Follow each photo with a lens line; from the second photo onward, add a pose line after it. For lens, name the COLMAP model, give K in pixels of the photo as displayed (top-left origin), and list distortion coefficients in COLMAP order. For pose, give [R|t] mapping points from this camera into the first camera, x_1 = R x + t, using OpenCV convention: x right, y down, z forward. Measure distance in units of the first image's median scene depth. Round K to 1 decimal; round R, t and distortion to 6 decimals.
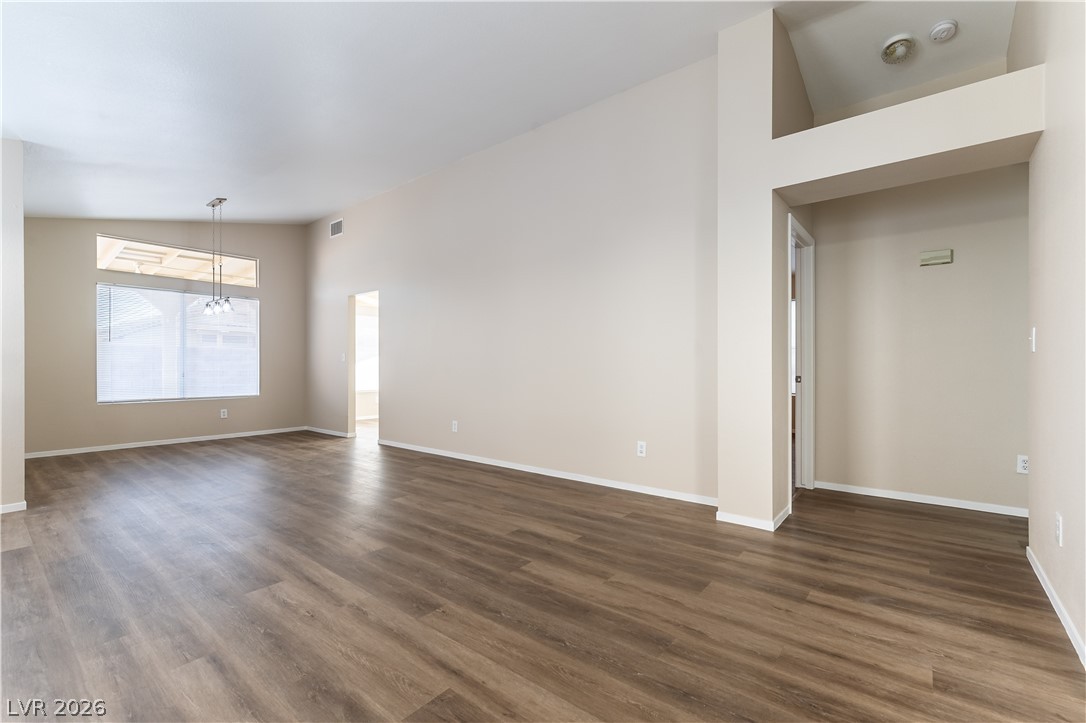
lens RADIAL K [[471.0, 0, 548.2], [0, 471.0, 367.5], [0, 0, 1]] dist [0.002037, -0.000094]
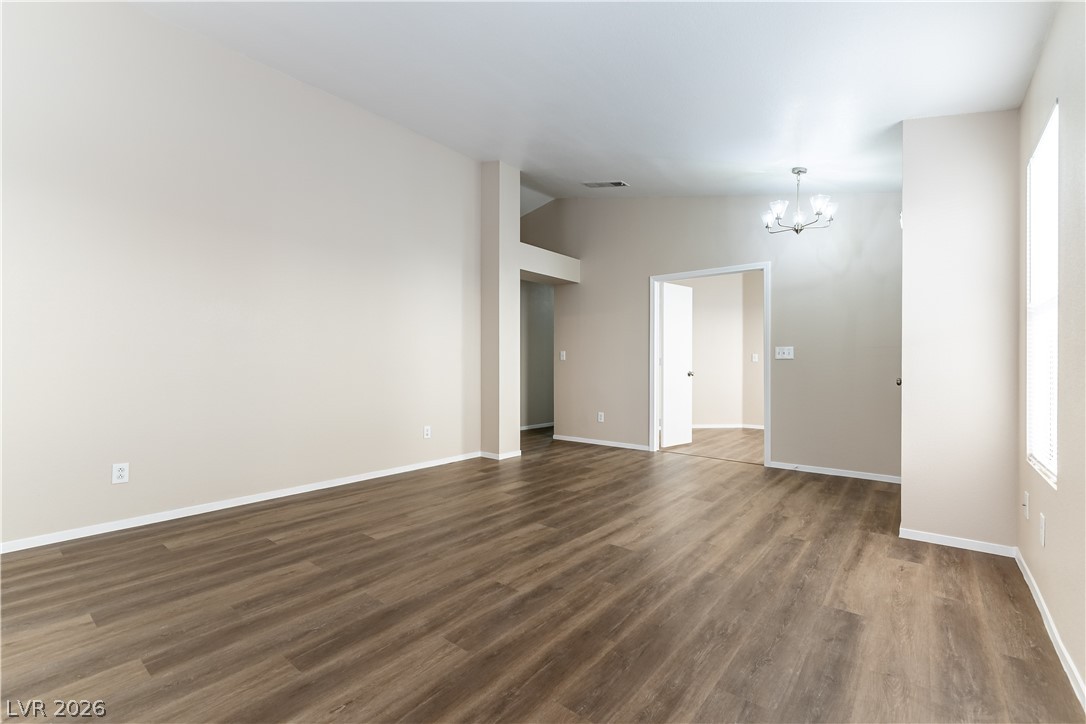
lens RADIAL K [[470.3, 0, 543.0], [0, 470.3, 362.0], [0, 0, 1]] dist [-0.006038, -0.000233]
pose [[0.006843, 0.009312, 0.999933, -1.394260], [0.003488, 0.999950, -0.009336, 0.000556], [-0.999971, 0.003551, 0.006811, 0.918104]]
